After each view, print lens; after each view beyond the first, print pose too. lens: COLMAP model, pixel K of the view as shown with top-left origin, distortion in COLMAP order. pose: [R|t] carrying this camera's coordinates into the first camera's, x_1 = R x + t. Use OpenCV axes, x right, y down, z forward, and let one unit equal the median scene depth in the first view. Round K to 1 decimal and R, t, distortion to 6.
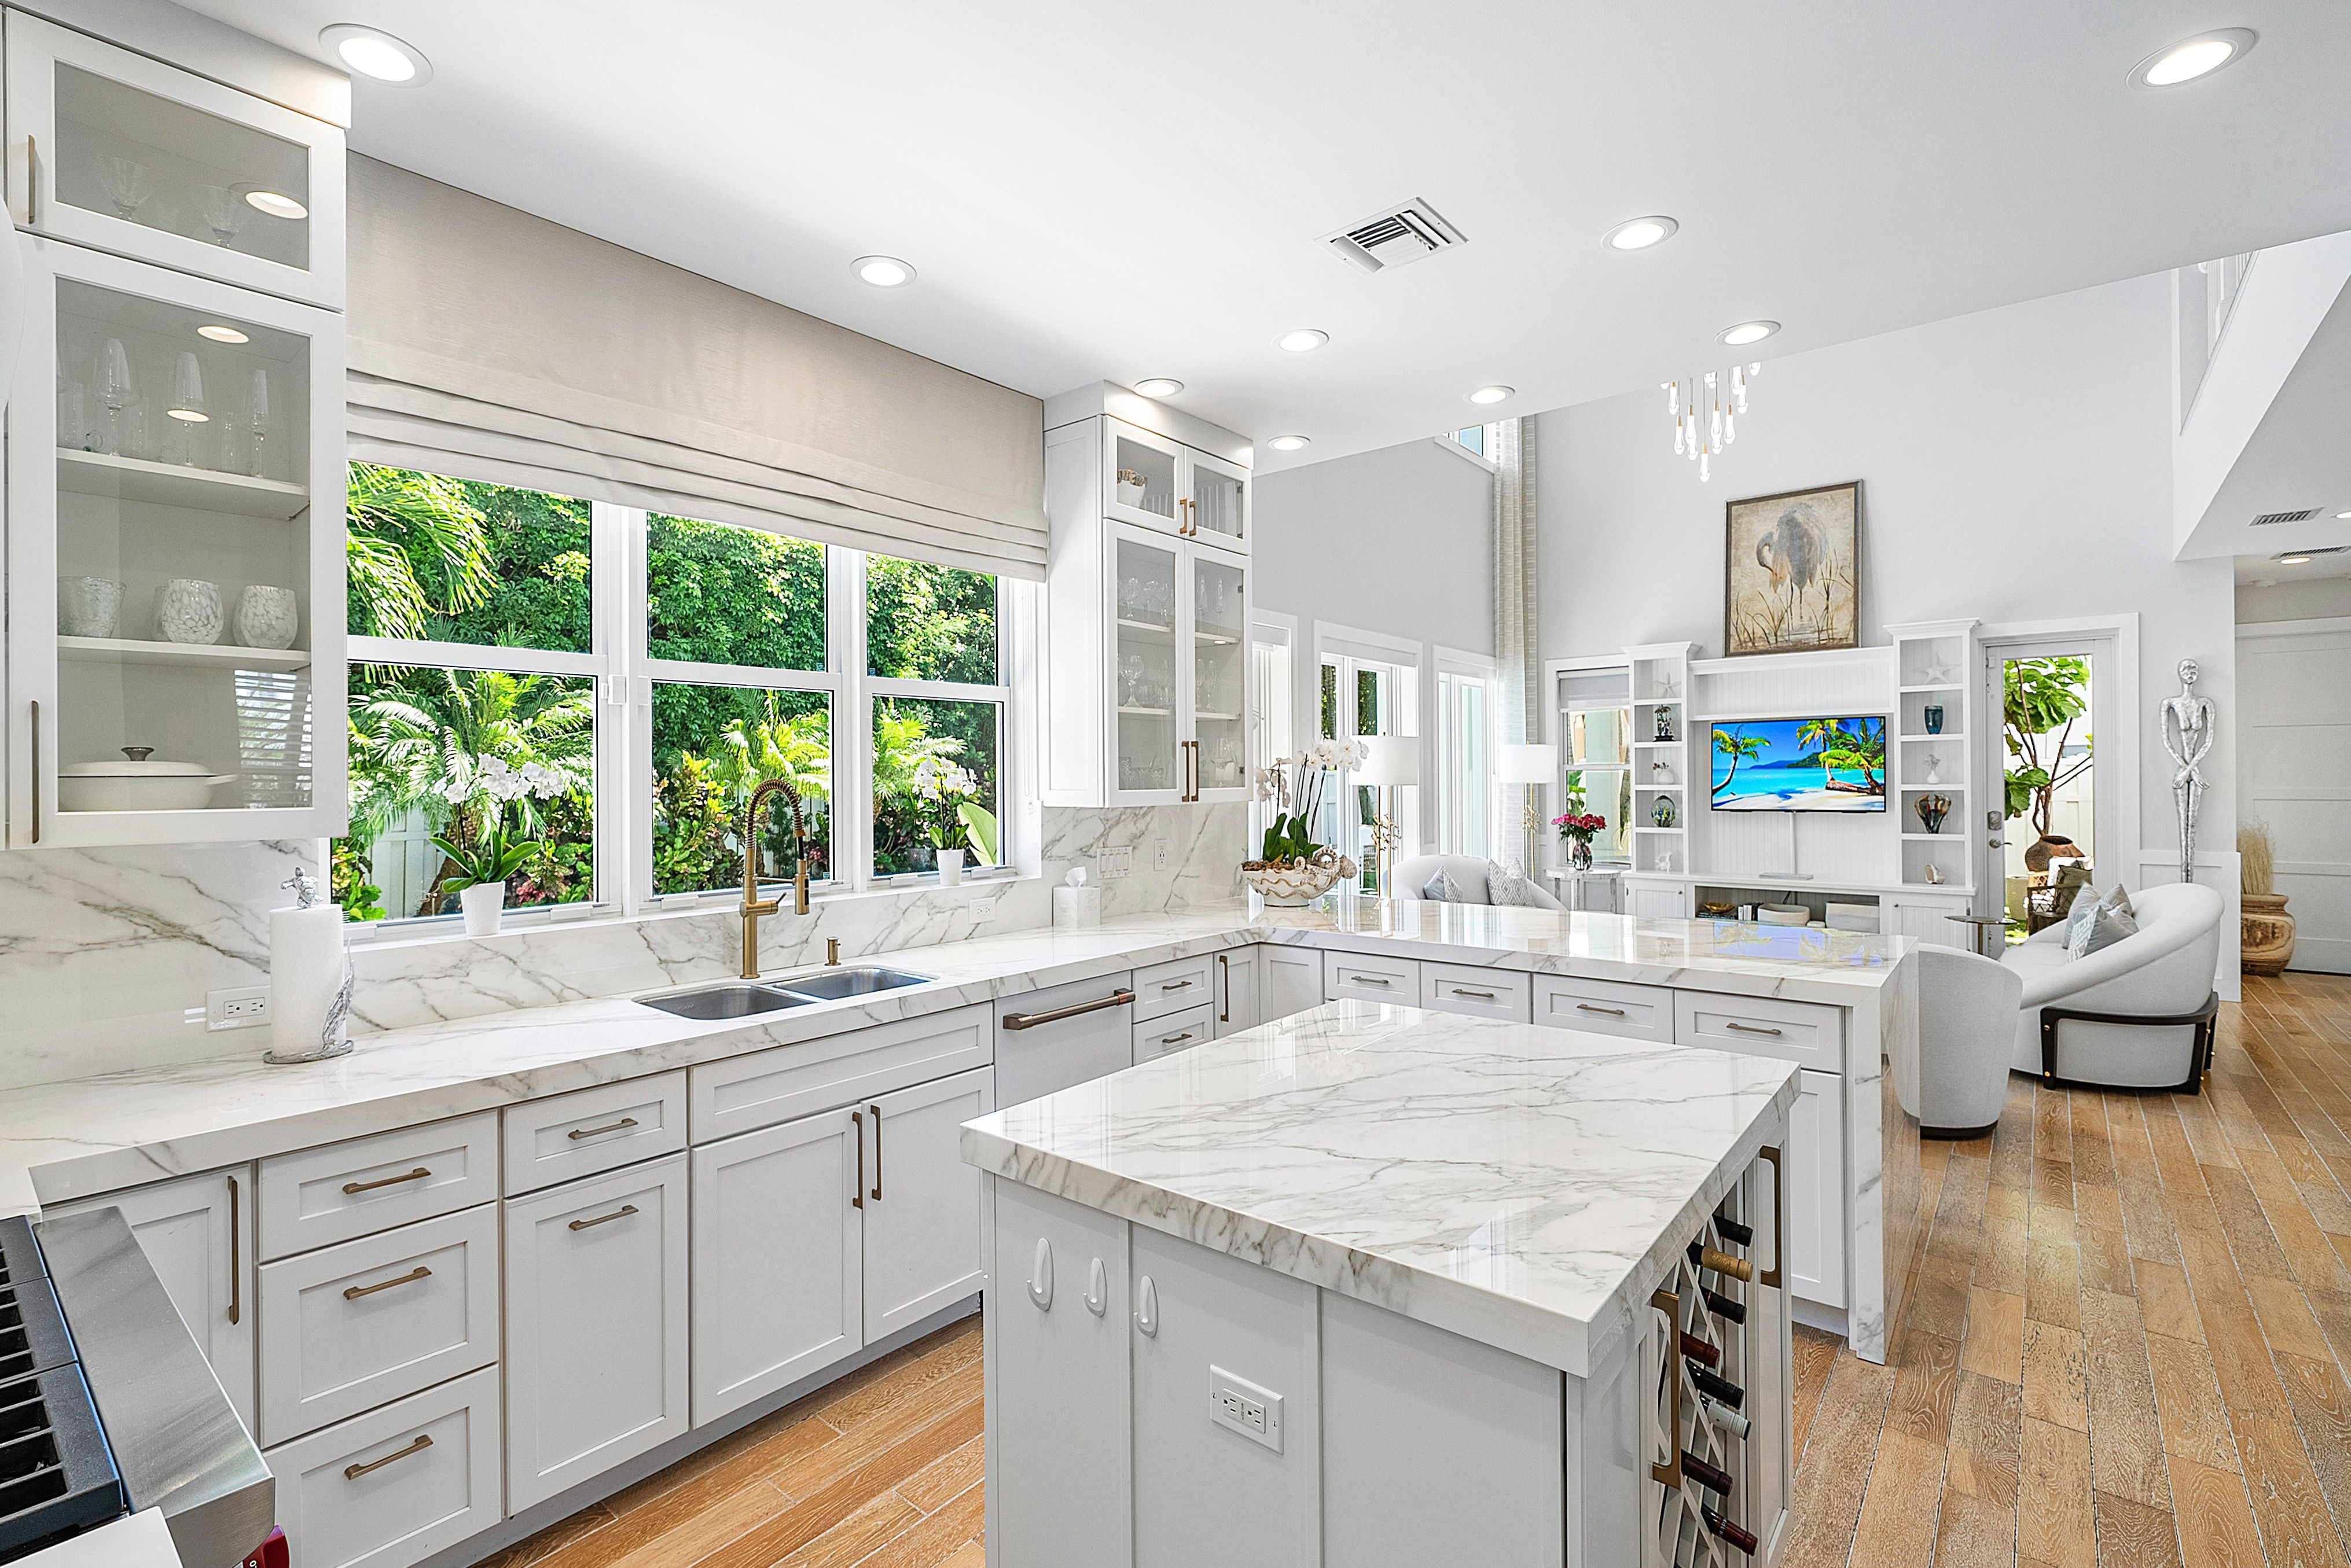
lens RADIAL K [[1188.8, 0, 1186.8], [0, 1188.8, 782.9], [0, 0, 1]] dist [0.003713, 0.001291]
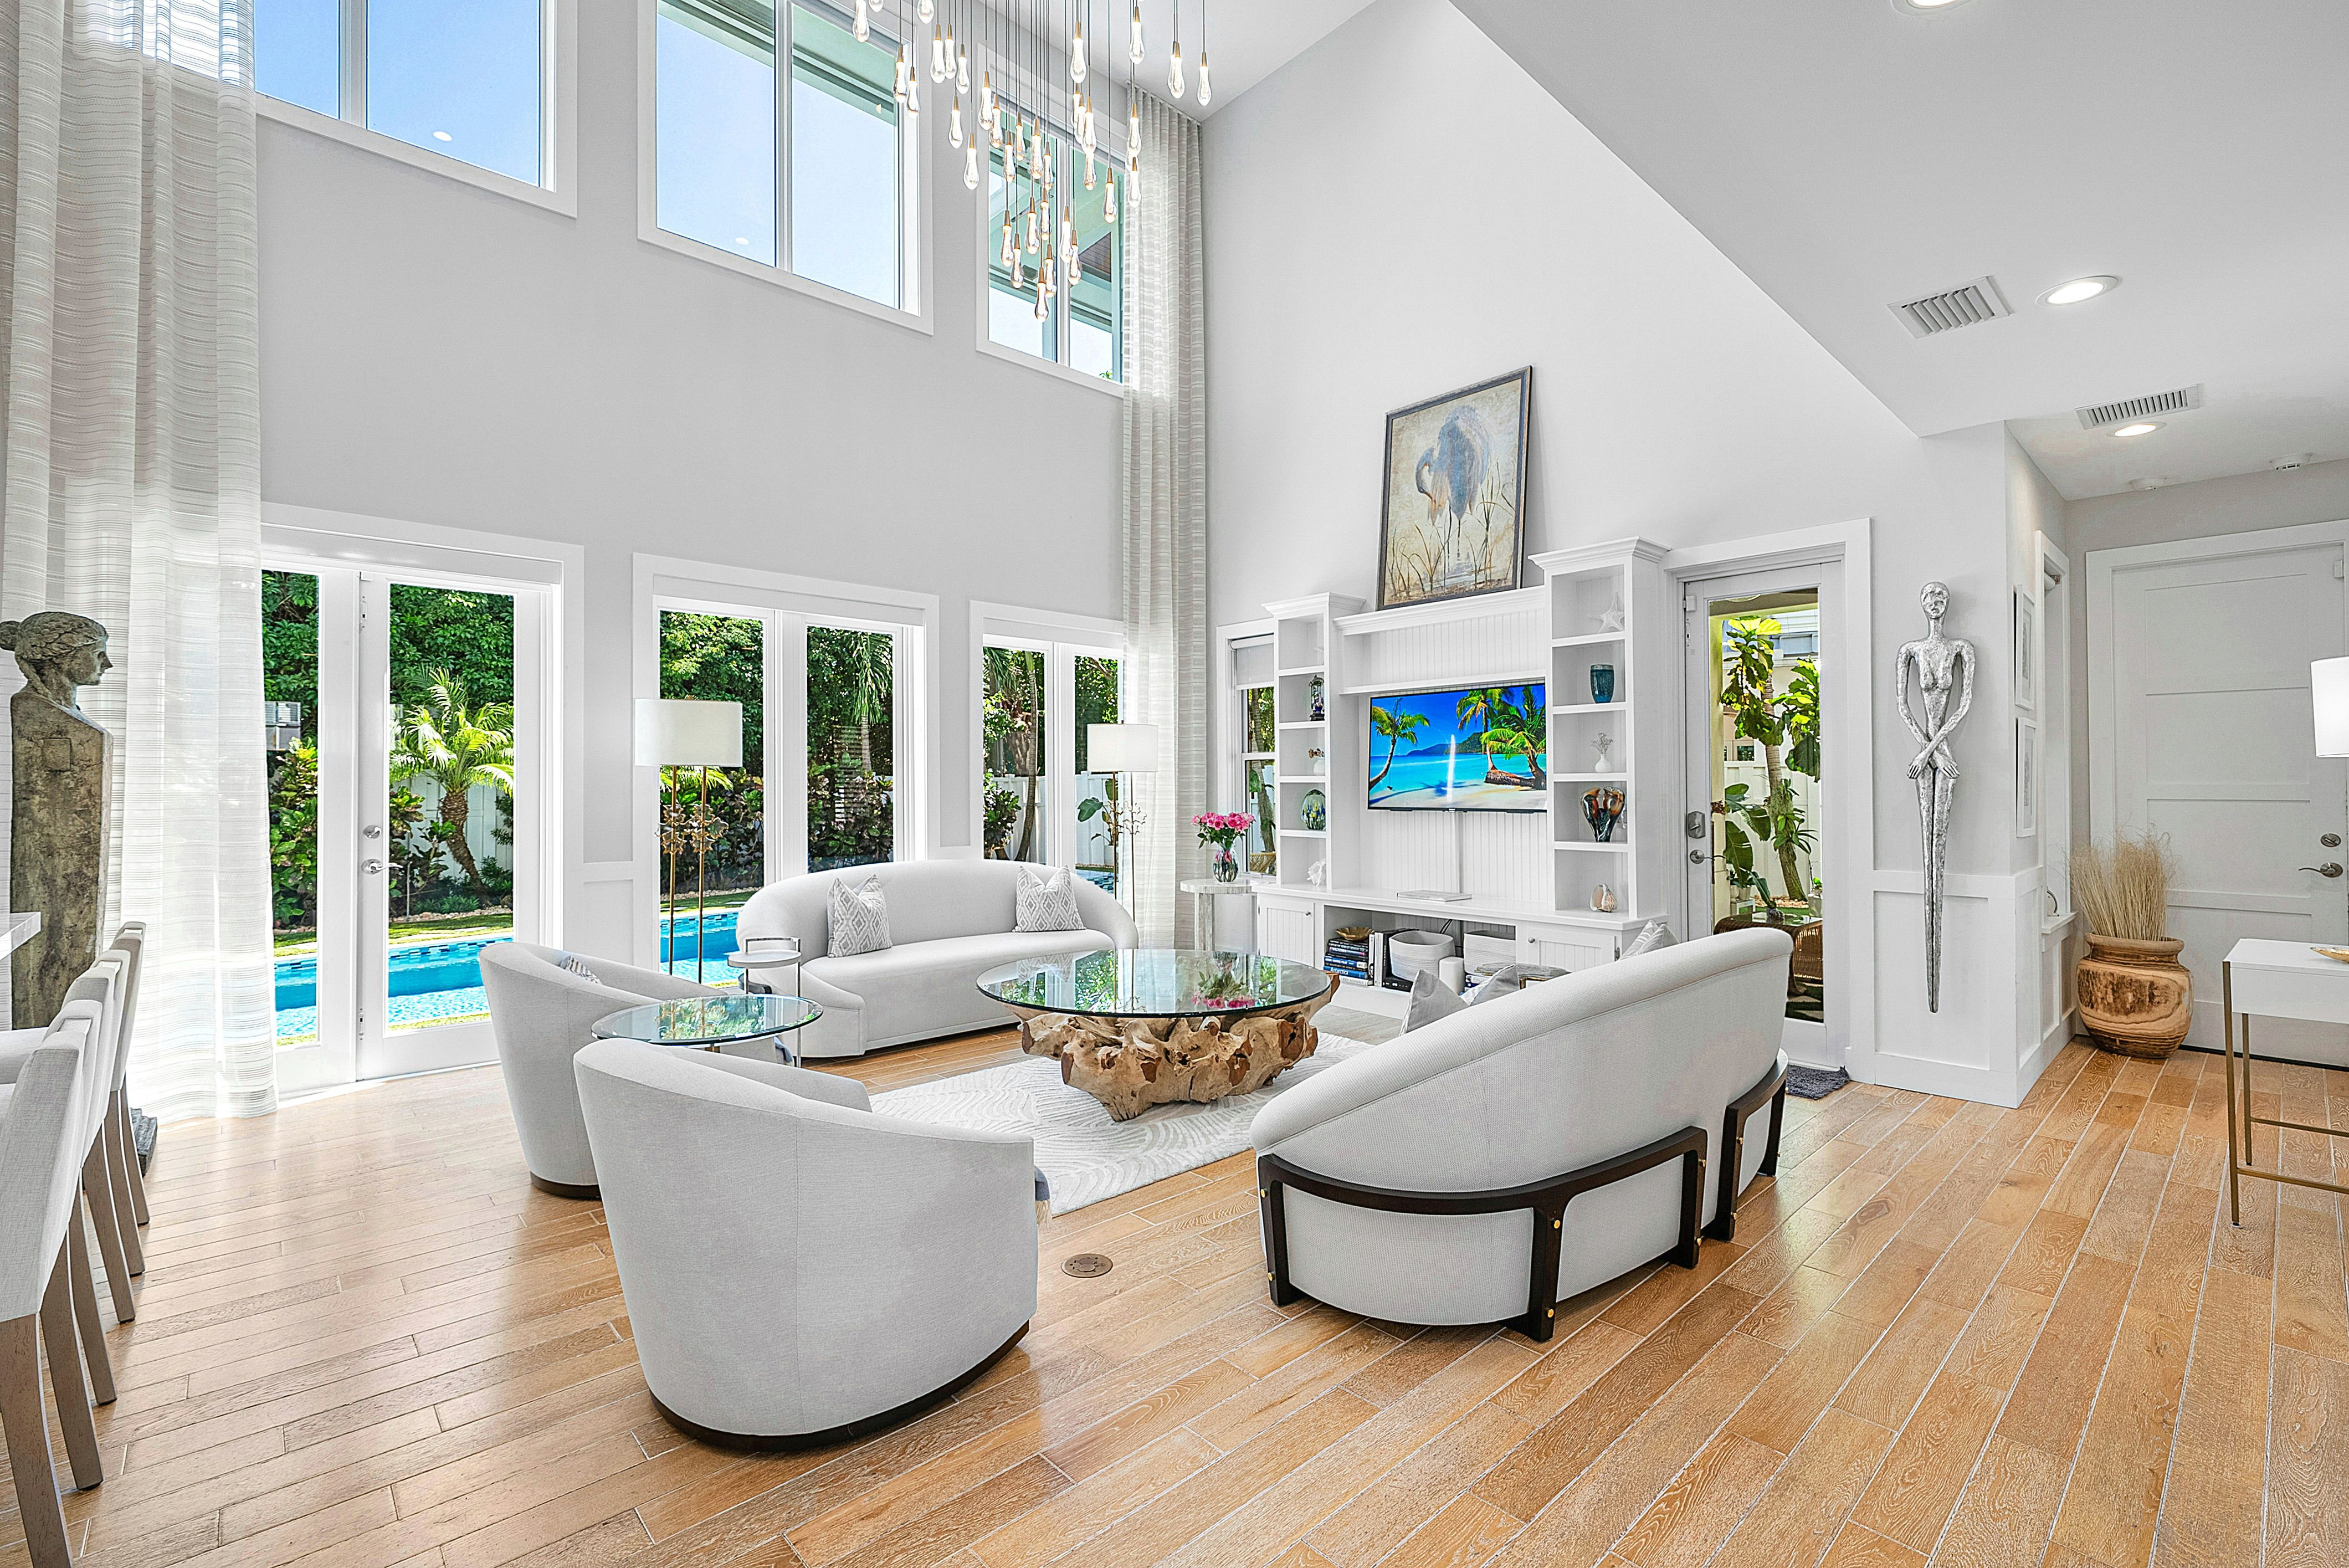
lens RADIAL K [[1069.1, 0, 1174.8], [0, 1069.1, 774.6], [0, 0, 1]] dist [0.002275, 0.000172]
pose [[0.986196, 0.003292, -0.165551, 0.454537], [-0.005616, 0.999892, -0.013570, 0.011433], [0.165489, 0.014313, 0.986108, 0.301446]]
